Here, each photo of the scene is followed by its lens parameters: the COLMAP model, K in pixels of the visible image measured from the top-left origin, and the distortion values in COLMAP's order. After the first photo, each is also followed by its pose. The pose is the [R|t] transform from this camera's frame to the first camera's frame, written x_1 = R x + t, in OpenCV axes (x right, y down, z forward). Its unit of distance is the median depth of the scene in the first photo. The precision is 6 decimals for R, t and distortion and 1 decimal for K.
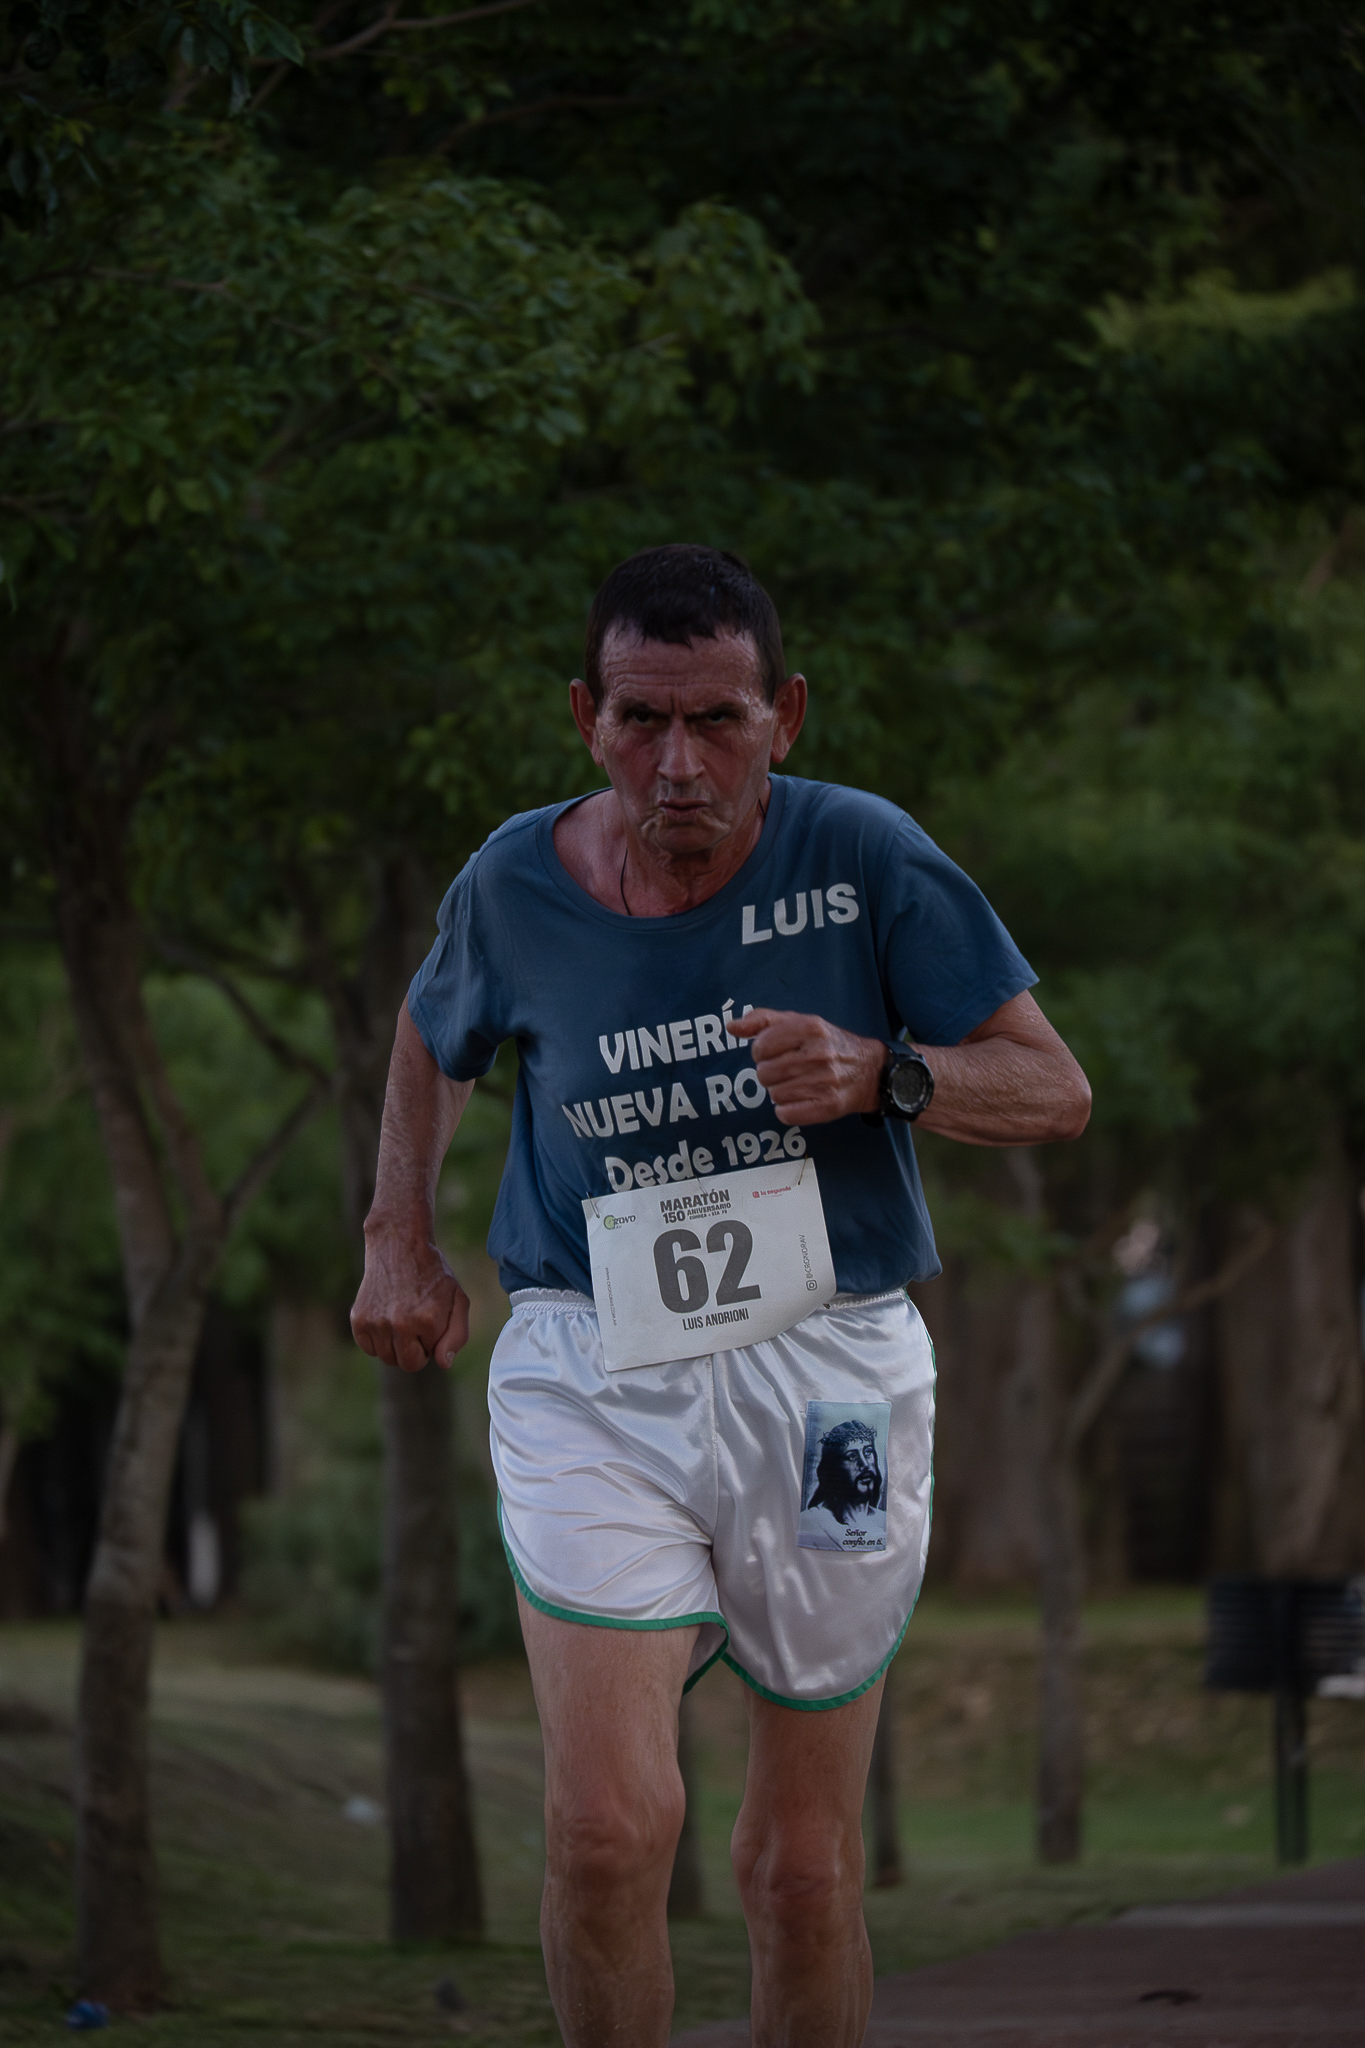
lens RADIAL K [[14718.0, 0, 104.0], [0, 14718.0, 1021.9], [0, 0, 1]] dist [0.252309, -9.625756]
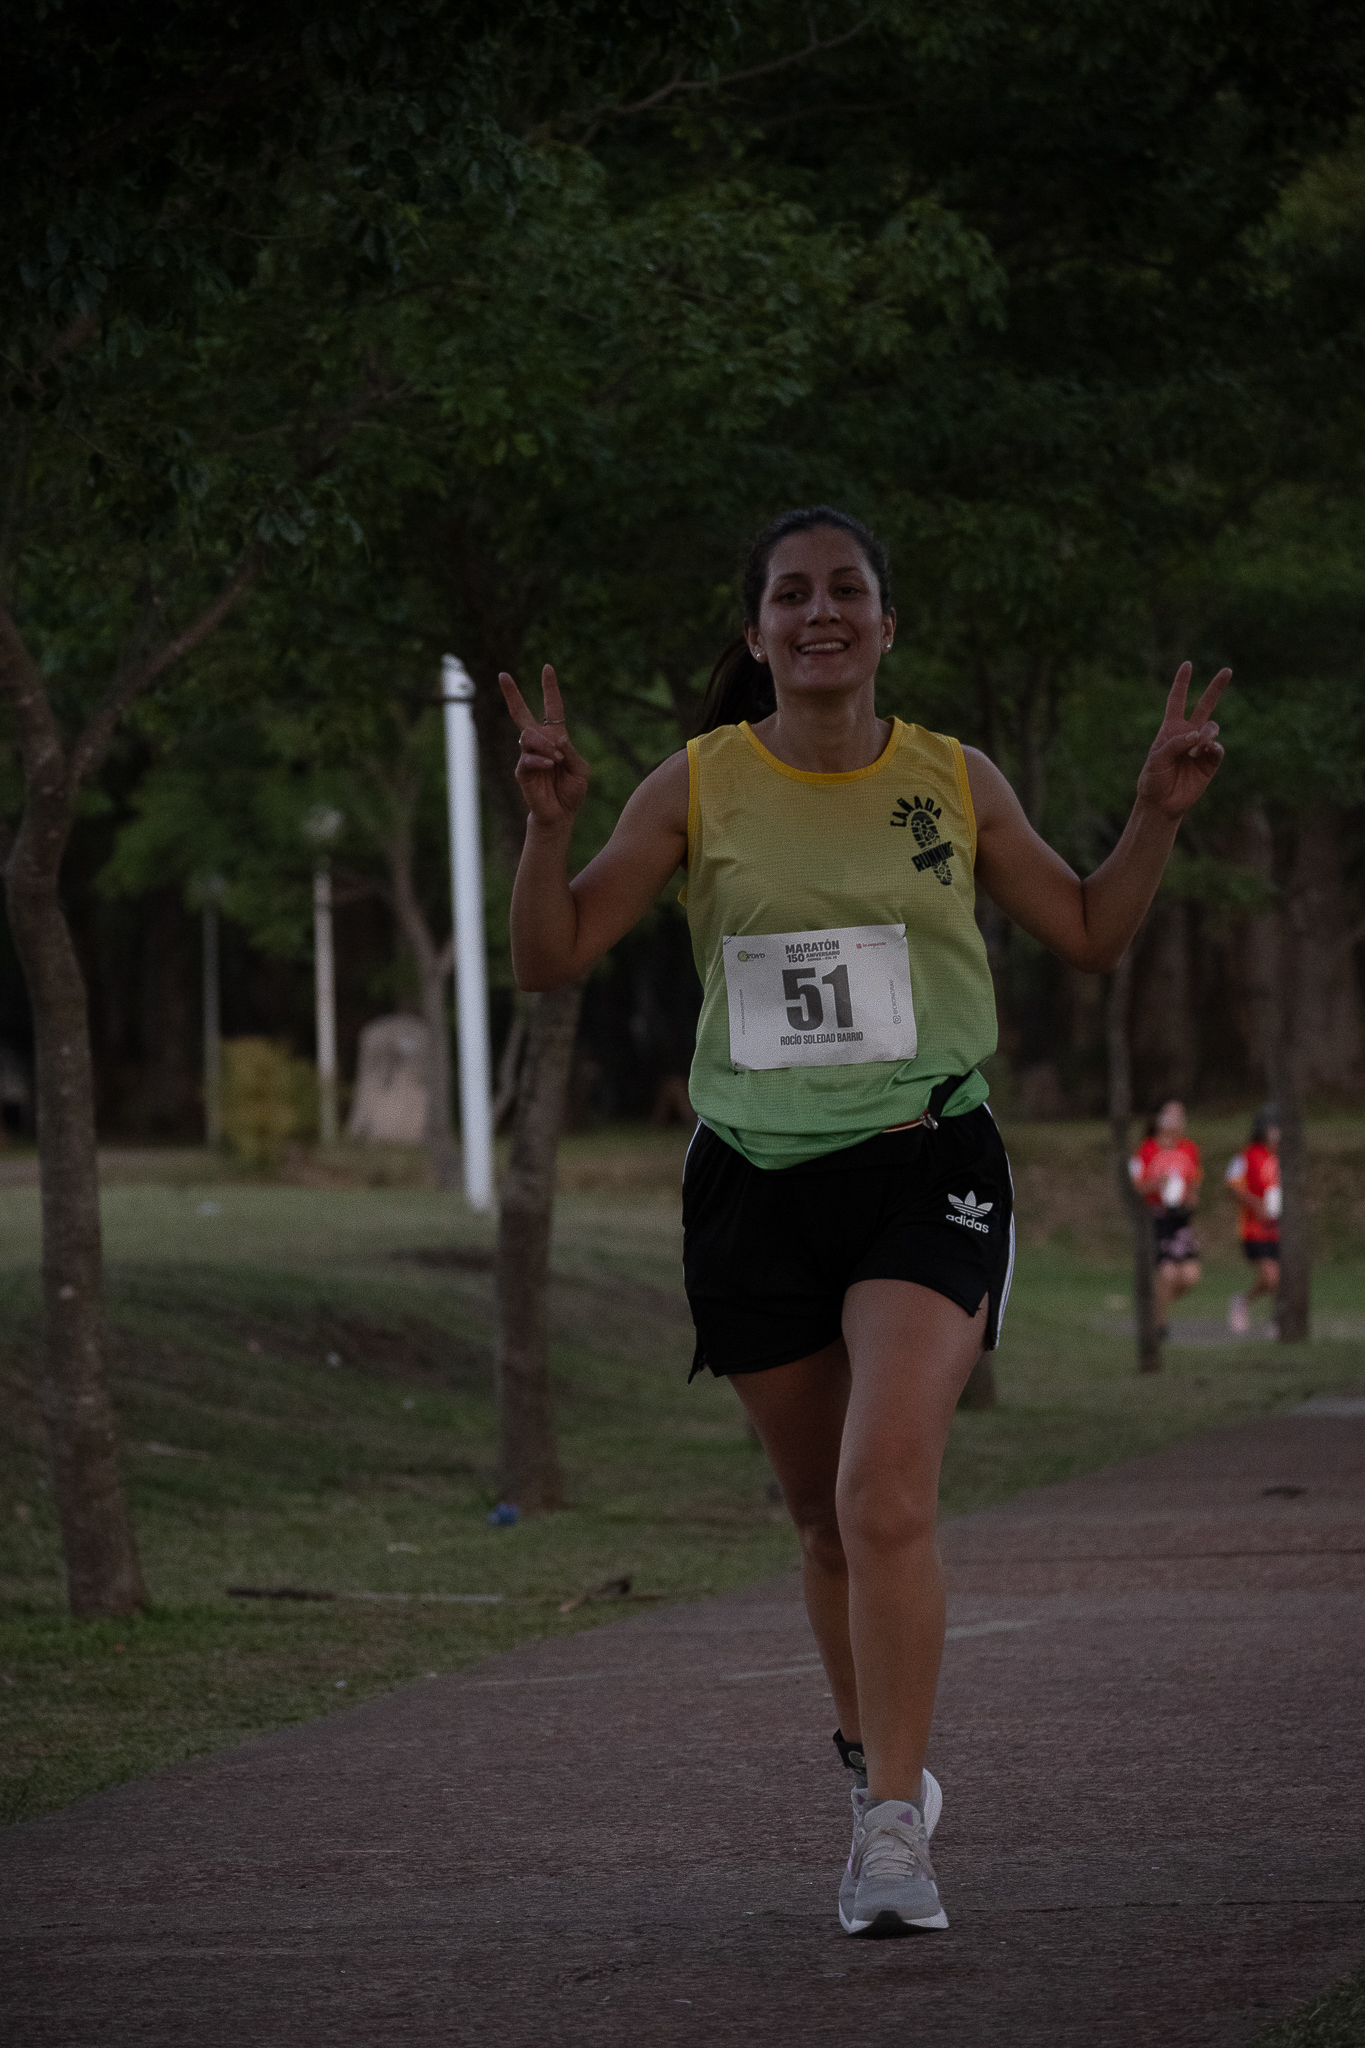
lens RADIAL K [[11351.0, 0, 682.5], [0, 11351.0, 1024.0], [0, 0, 1]] dist [0.132775, -6.054408]
pose [[0.999872, -0.015873, 0.002077, 0.014311], [0.015794, 0.999304, 0.033782, -0.013955], [-0.002612, -0.033745, 0.999427, -0.056491]]
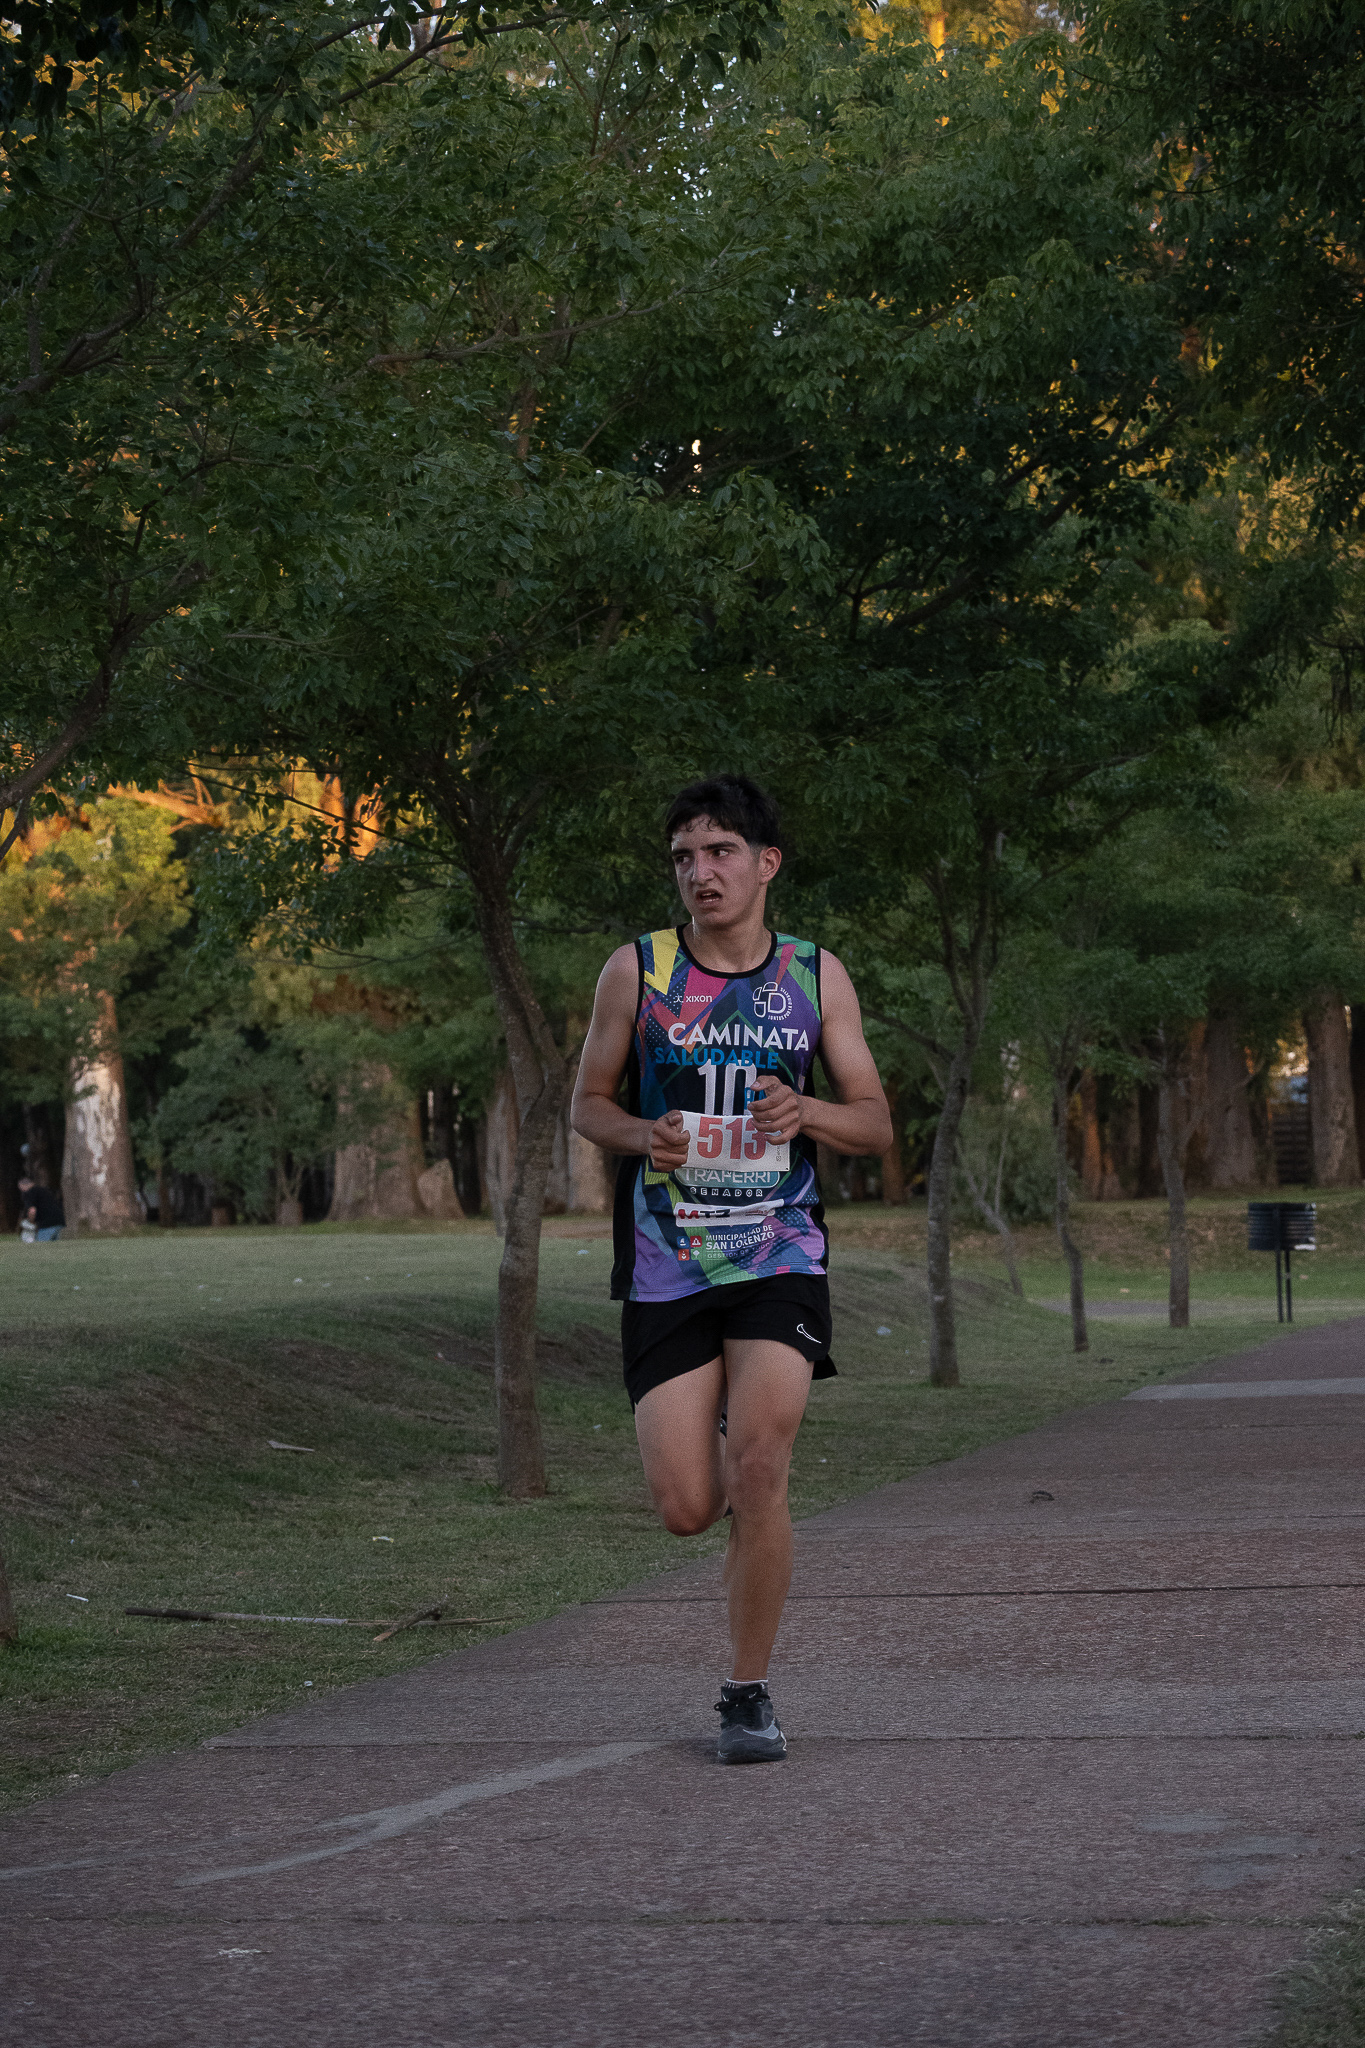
lens RADIAL K [[4754.1, 0, 682.9], [0, 4754.1, 1078.7], [0, 0, 1]] dist [0.021251, -0.028258]
pose [[0.997849, -0.018904, -0.062777, 0.062523], [0.019927, 0.999678, 0.015710, 0.005572], [0.062460, -0.016928, 0.997904, 0.416020]]
